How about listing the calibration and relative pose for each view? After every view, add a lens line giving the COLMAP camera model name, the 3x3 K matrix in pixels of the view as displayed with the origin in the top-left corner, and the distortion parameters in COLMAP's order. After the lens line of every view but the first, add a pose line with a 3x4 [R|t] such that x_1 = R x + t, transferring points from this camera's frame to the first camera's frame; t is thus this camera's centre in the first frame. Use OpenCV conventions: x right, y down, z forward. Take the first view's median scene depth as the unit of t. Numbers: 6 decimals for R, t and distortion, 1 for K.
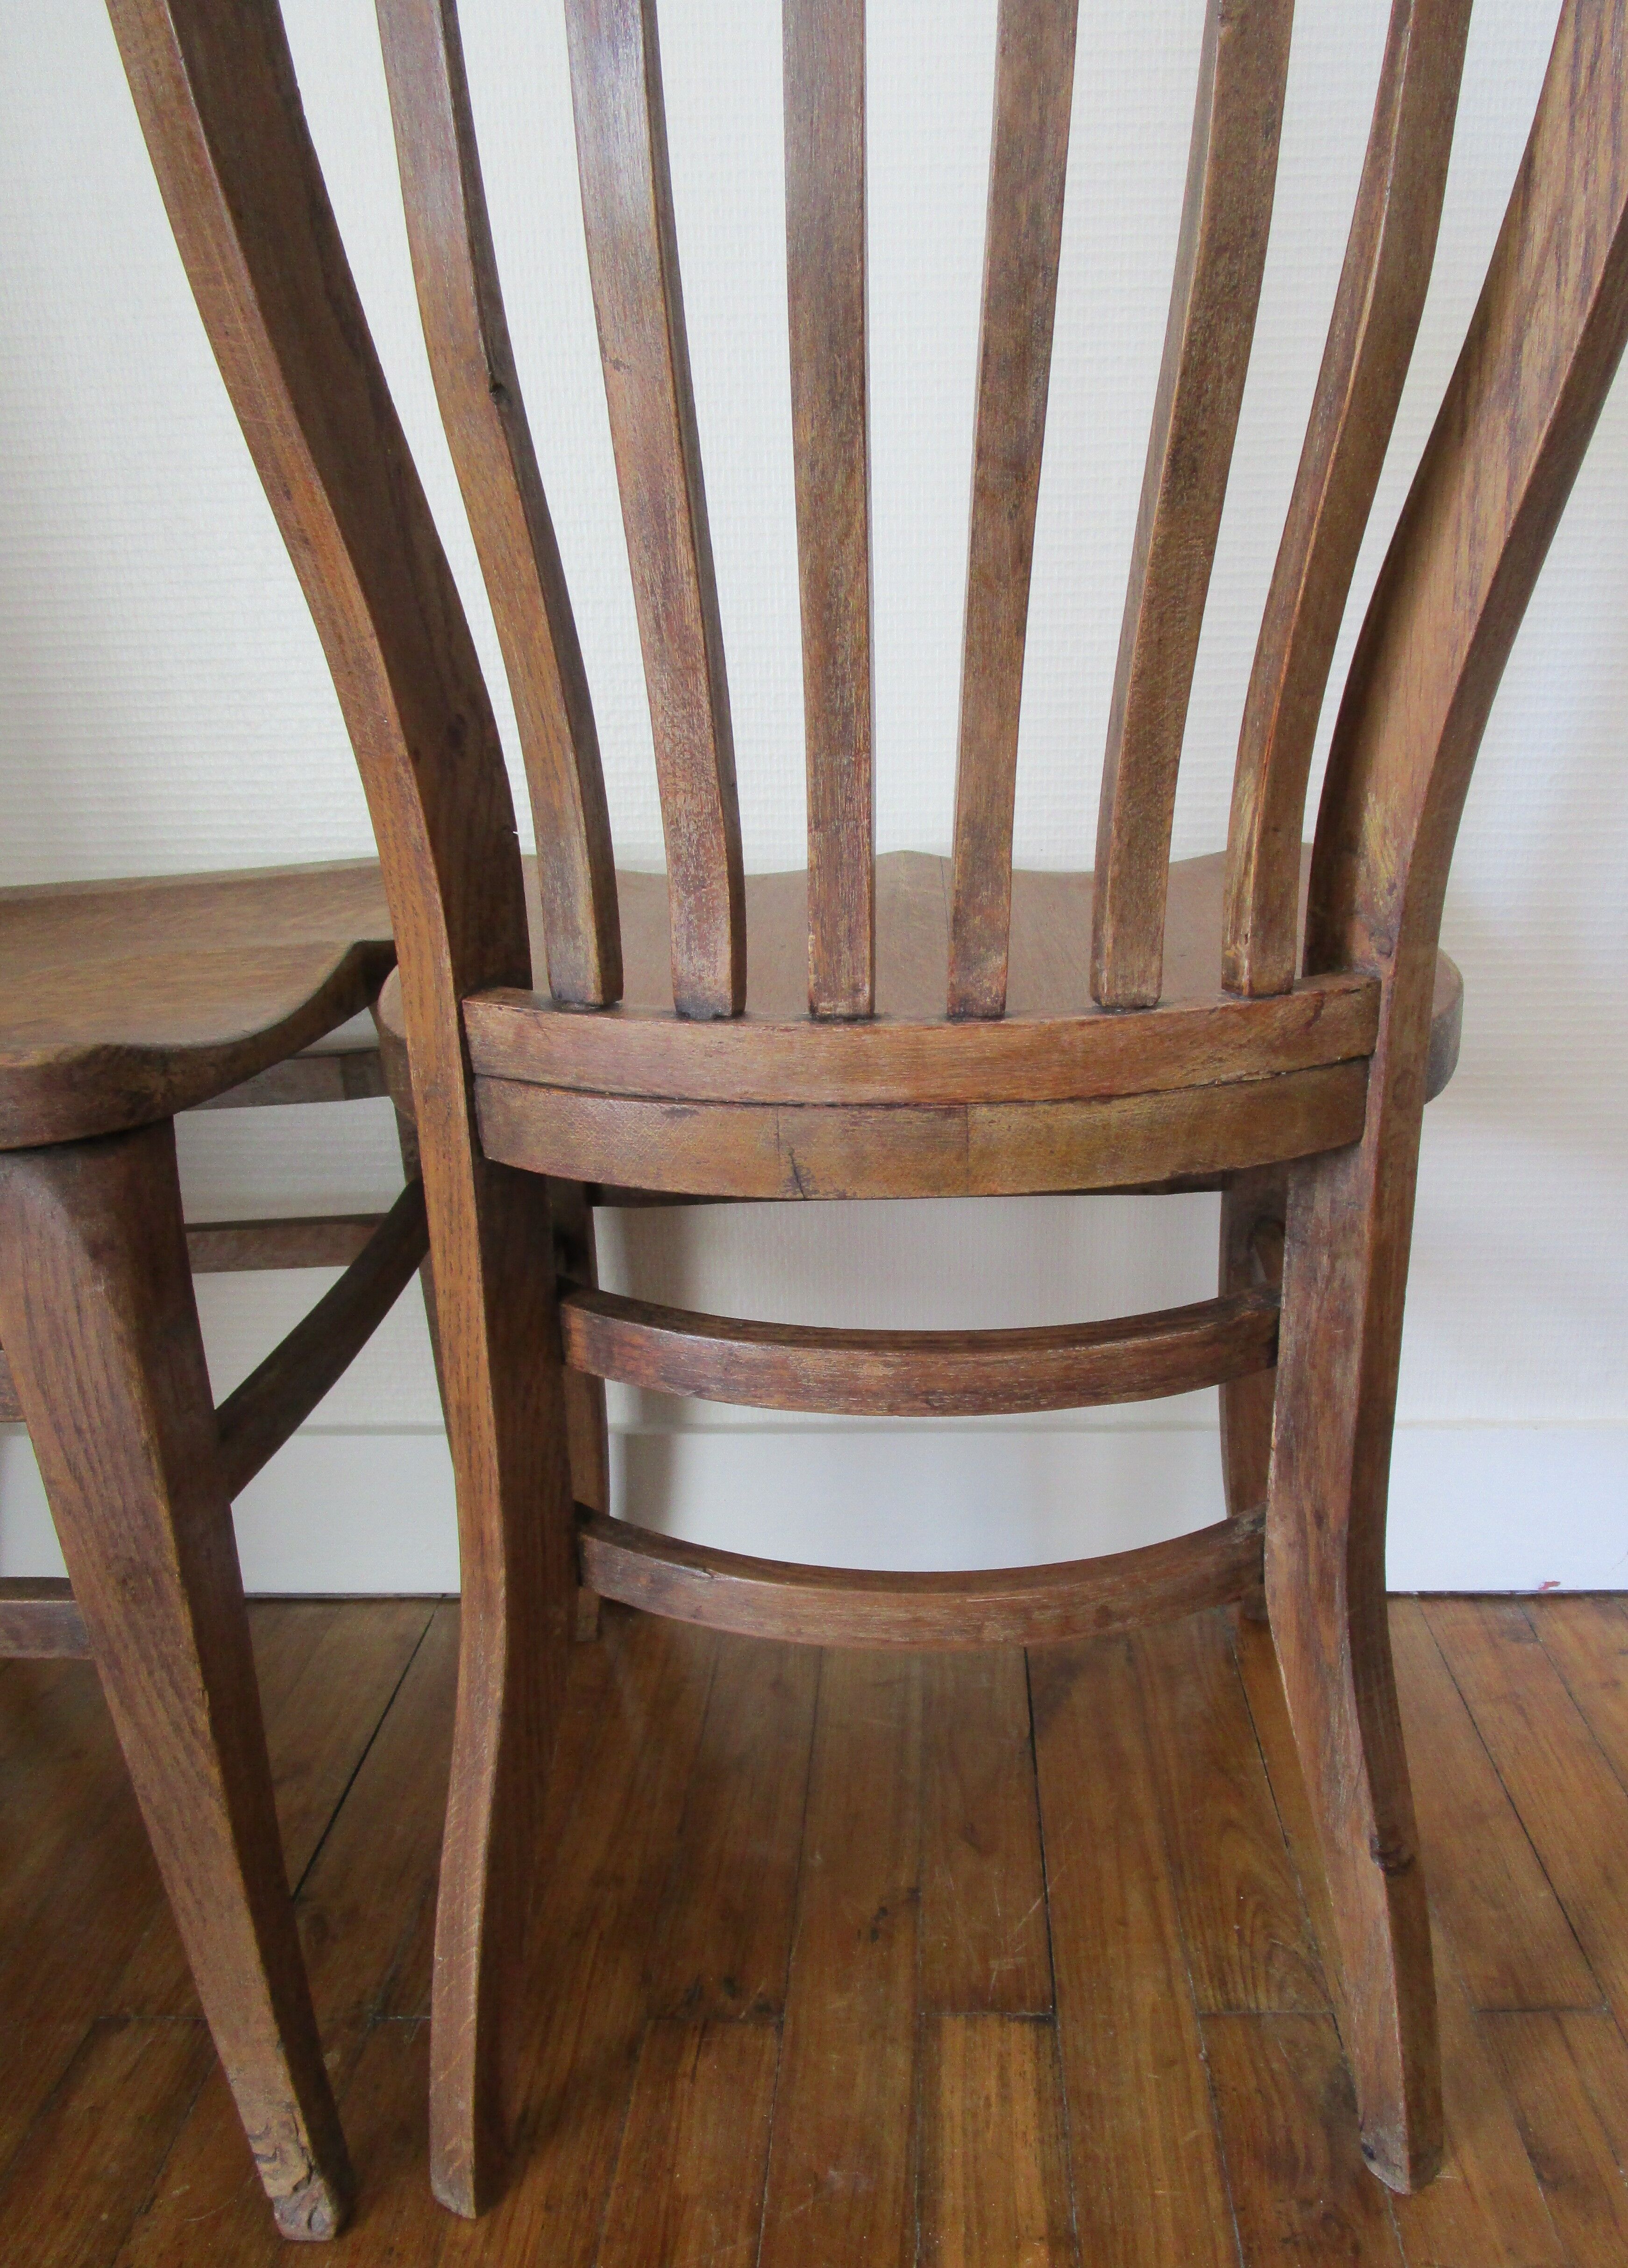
lens RADIAL K [[1670.1, 0, 911.6], [0, 1670.1, 1322.8], [0, 0, 1]] dist [-0.020473, 0.001777]
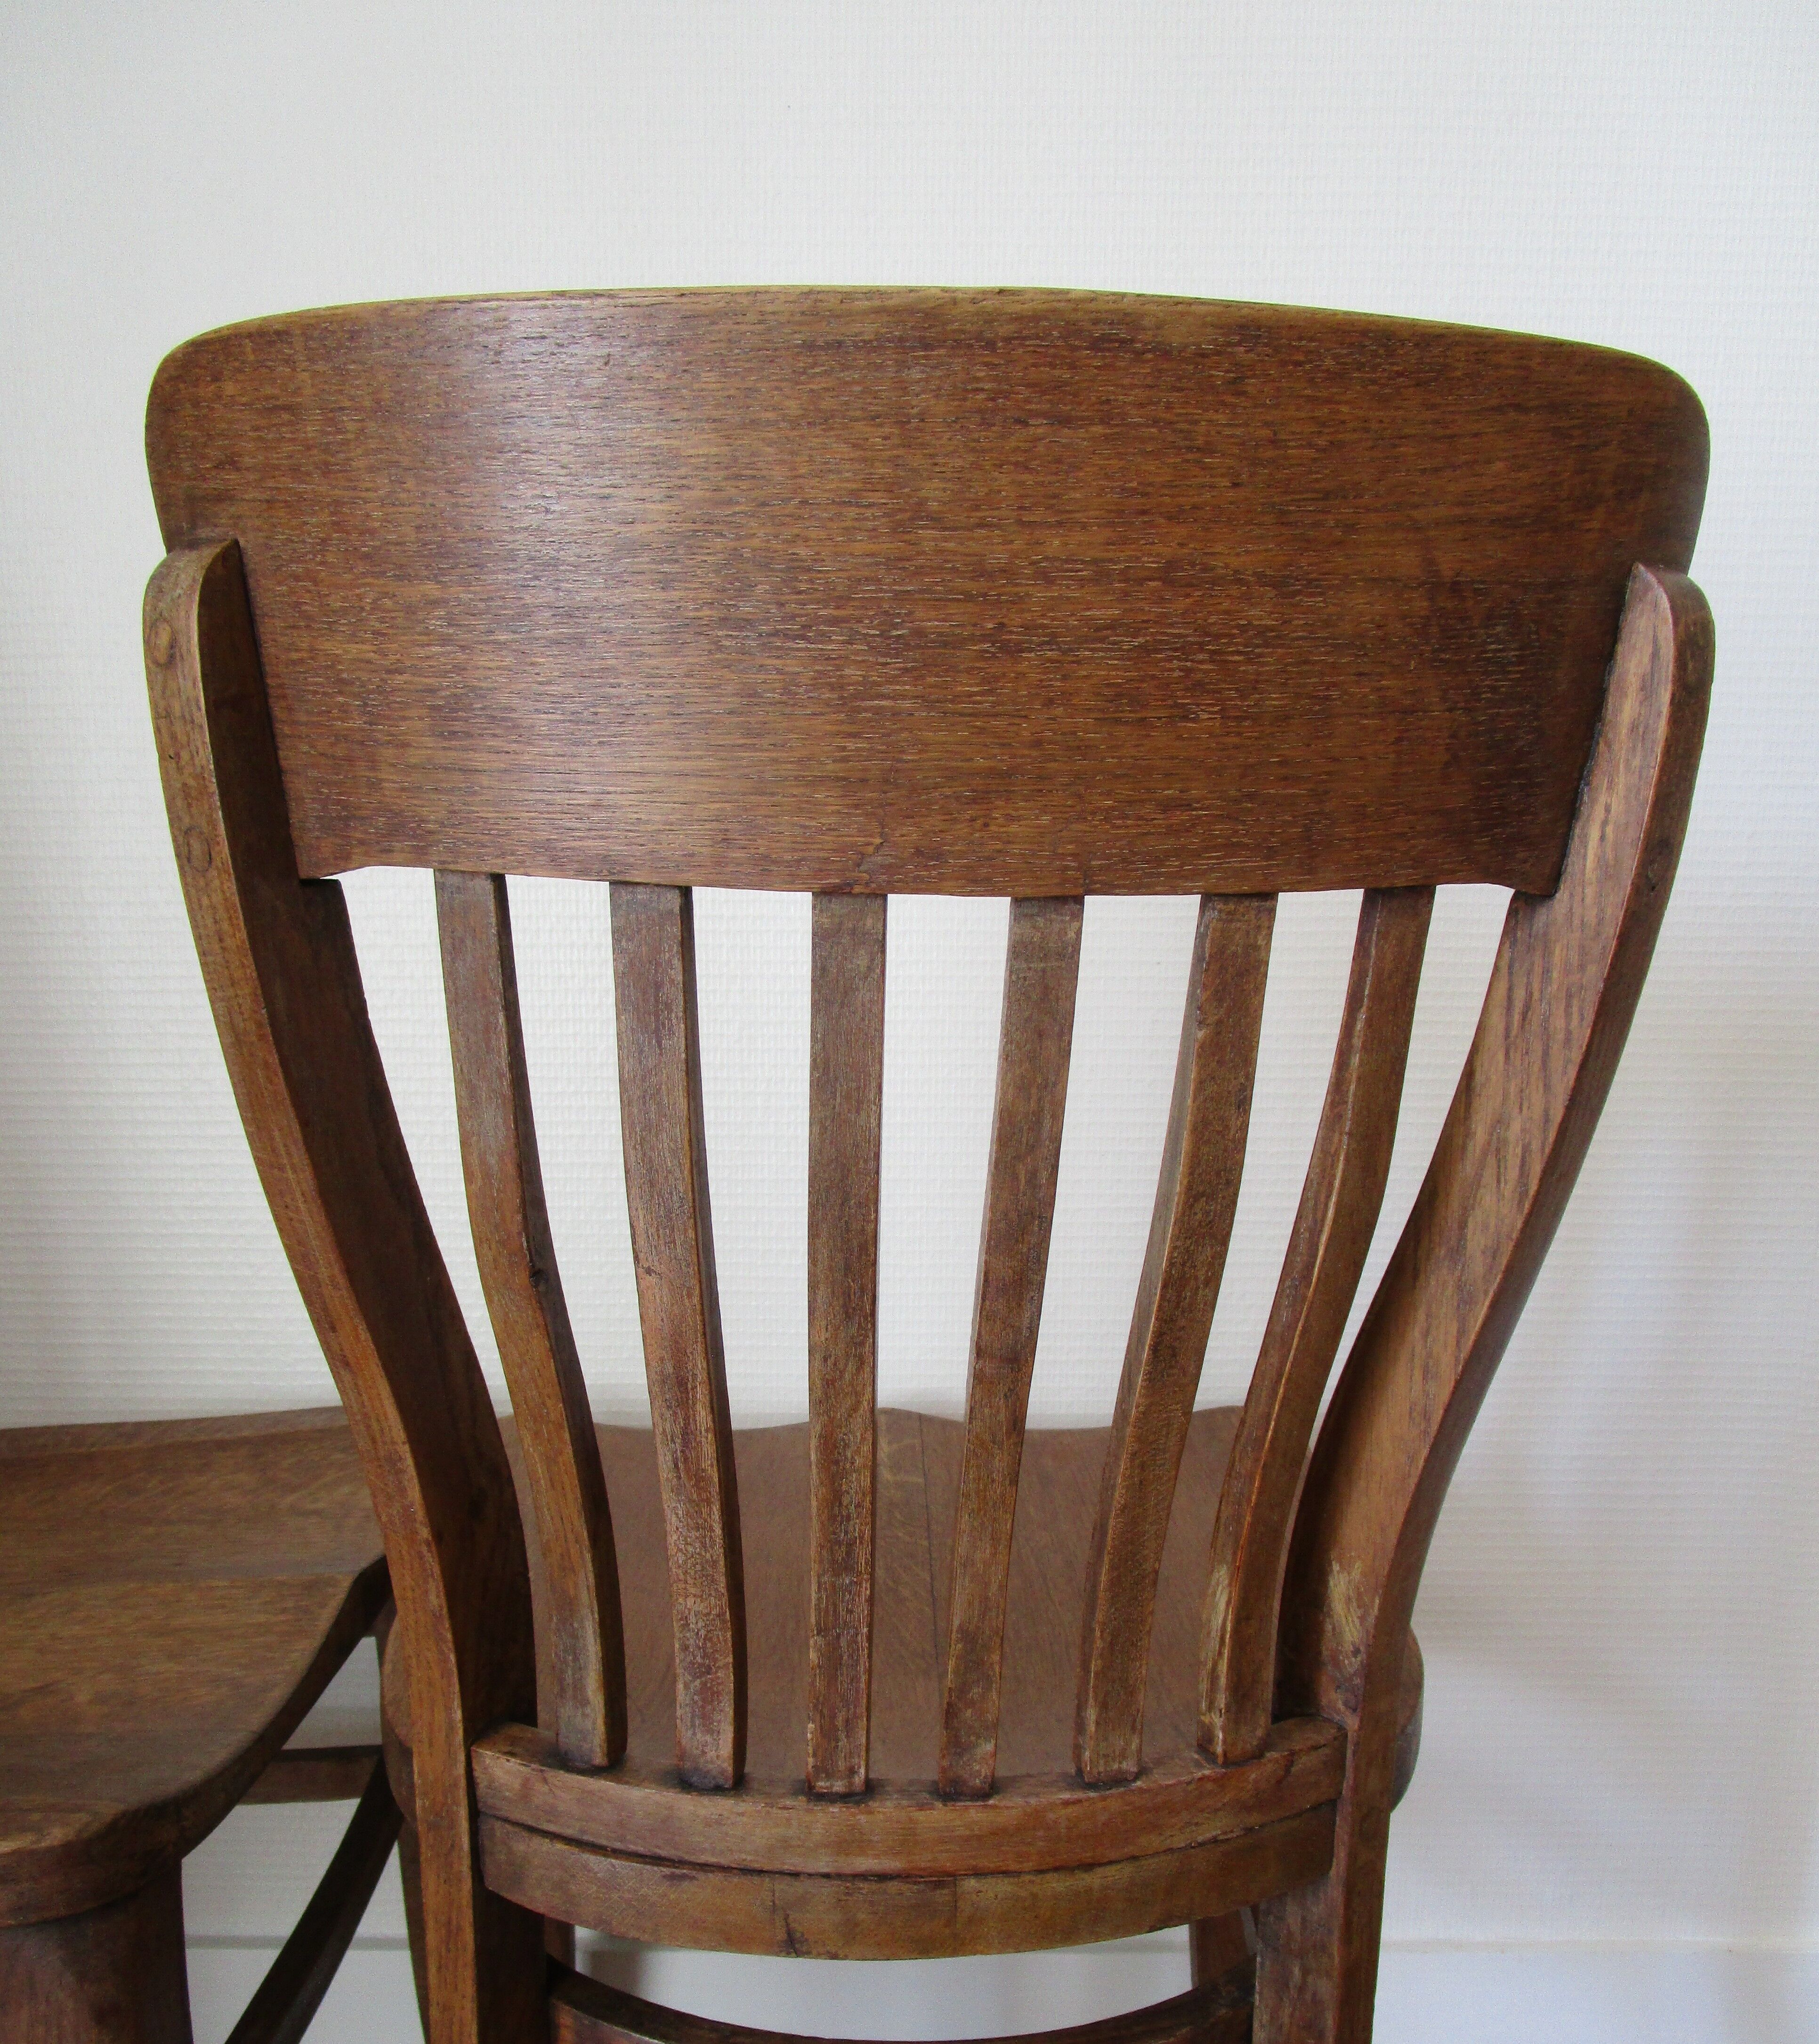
lens RADIAL K [[1711.1, 0, 913.0], [0, 1711.1, 1276.0], [0, 0, 1]] dist [-0.025019, 0.014602]
pose [[0.999449, 0.015873, 0.029136, -0.032019], [-0.012073, 0.991928, -0.126225, -0.380617], [-0.030904, 0.125804, 0.991574, -0.108362]]
